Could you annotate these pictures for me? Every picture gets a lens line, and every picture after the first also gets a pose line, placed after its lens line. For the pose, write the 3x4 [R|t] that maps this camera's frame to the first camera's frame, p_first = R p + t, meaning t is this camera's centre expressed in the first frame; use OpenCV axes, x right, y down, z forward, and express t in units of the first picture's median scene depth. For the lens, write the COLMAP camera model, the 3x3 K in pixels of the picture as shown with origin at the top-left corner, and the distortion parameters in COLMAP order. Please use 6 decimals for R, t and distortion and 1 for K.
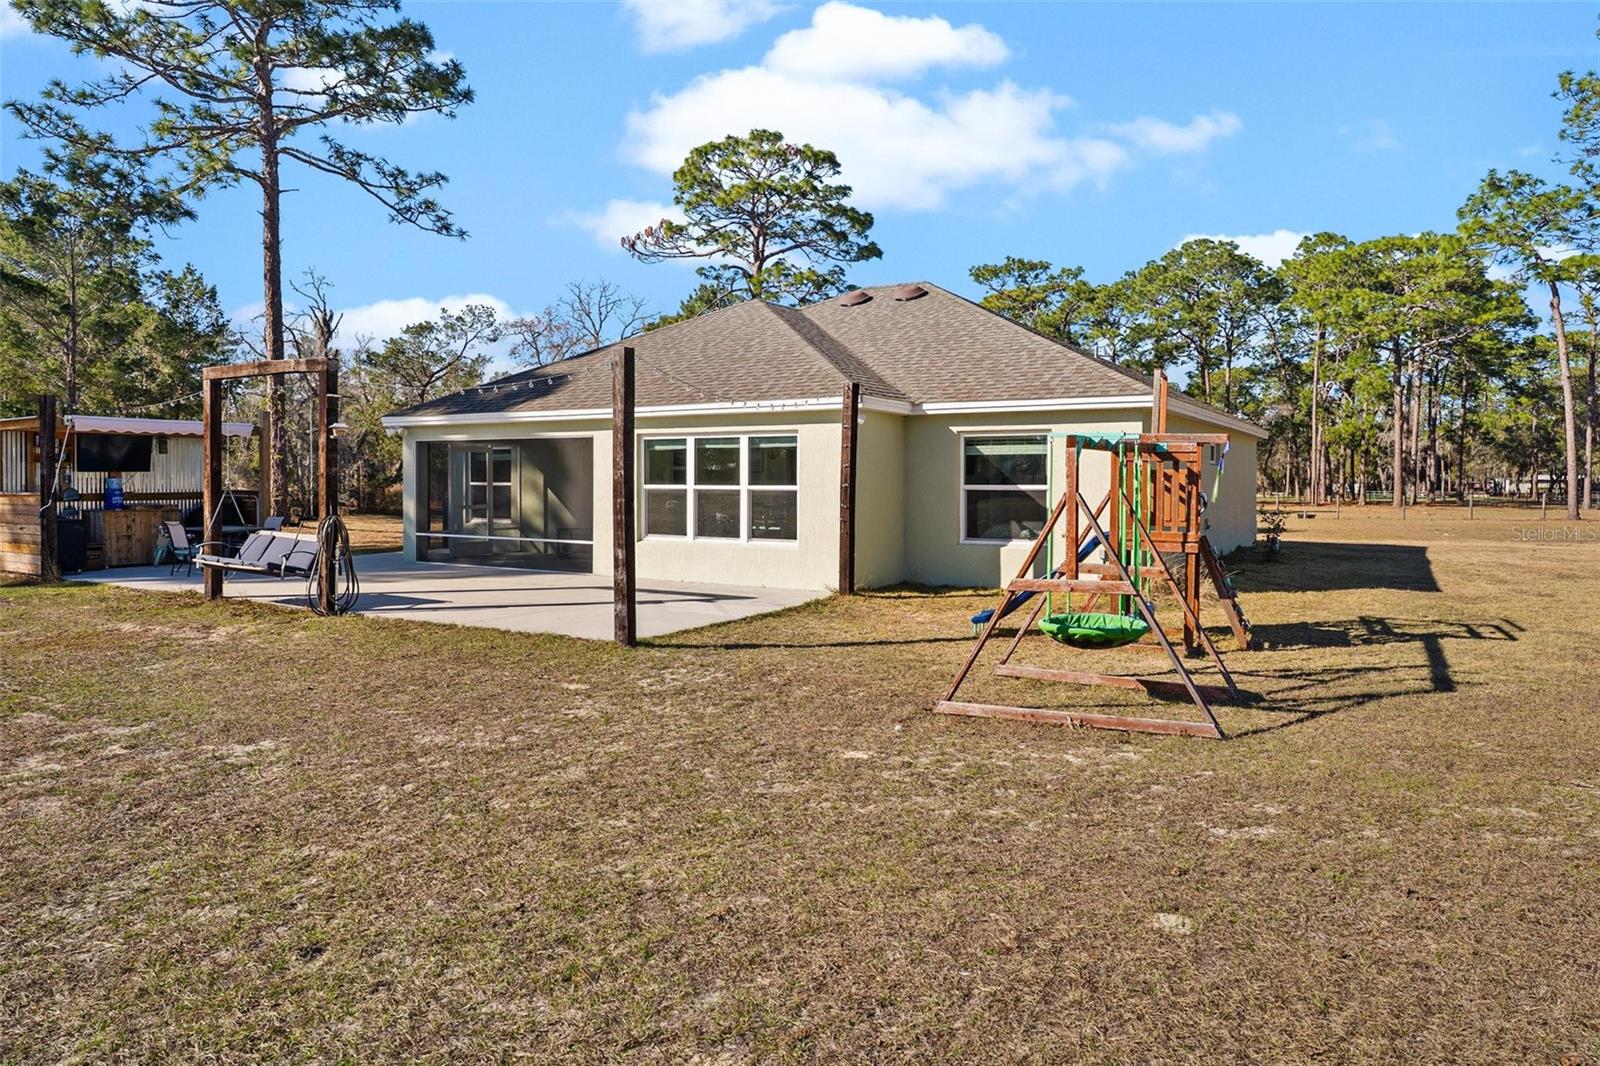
lens RADIAL K [[1070.4, 0, 810.6], [0, 1070.4, 491.5], [0, 0, 1]] dist [-0.049825, 0.035788]
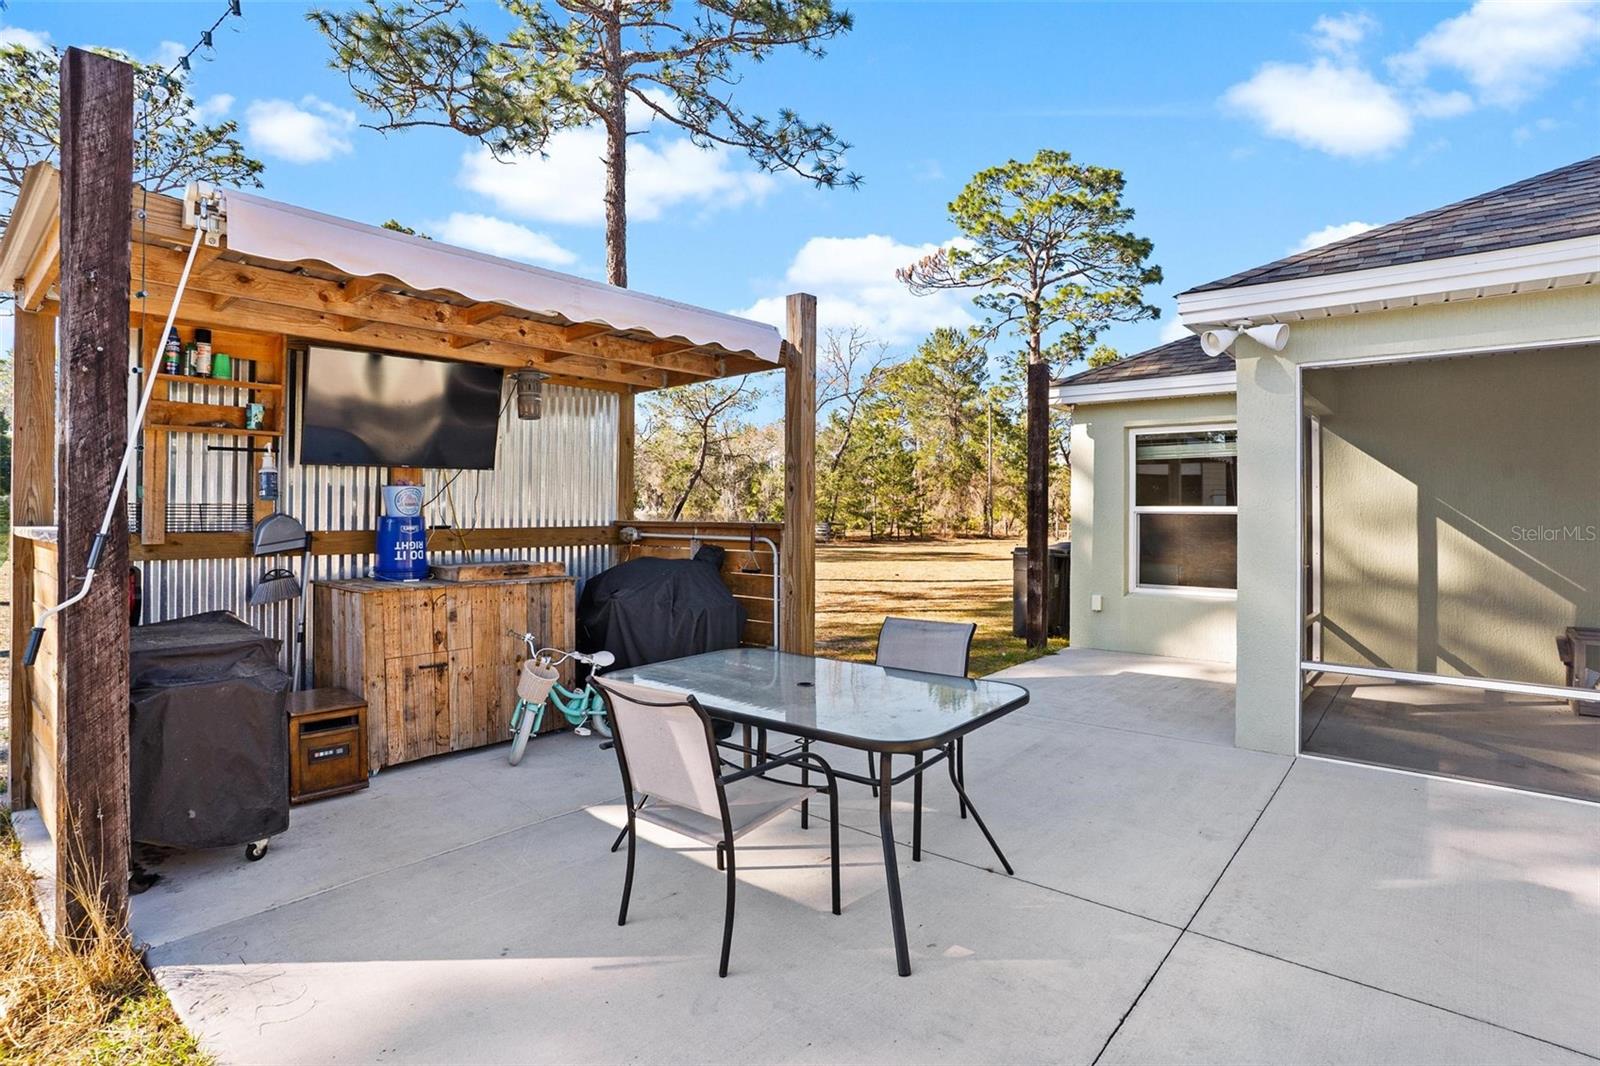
lens RADIAL K [[811.2, 0, 786.6], [0, 811.2, 497.2], [0, 0, 1]] dist [-0.067024, 0.021276]
pose [[0.986704, -0.001757, -0.162519, -0.287916], [-0.003267, 0.999525, -0.030641, -0.000941], [0.162496, 0.030764, 0.986229, 0.444519]]
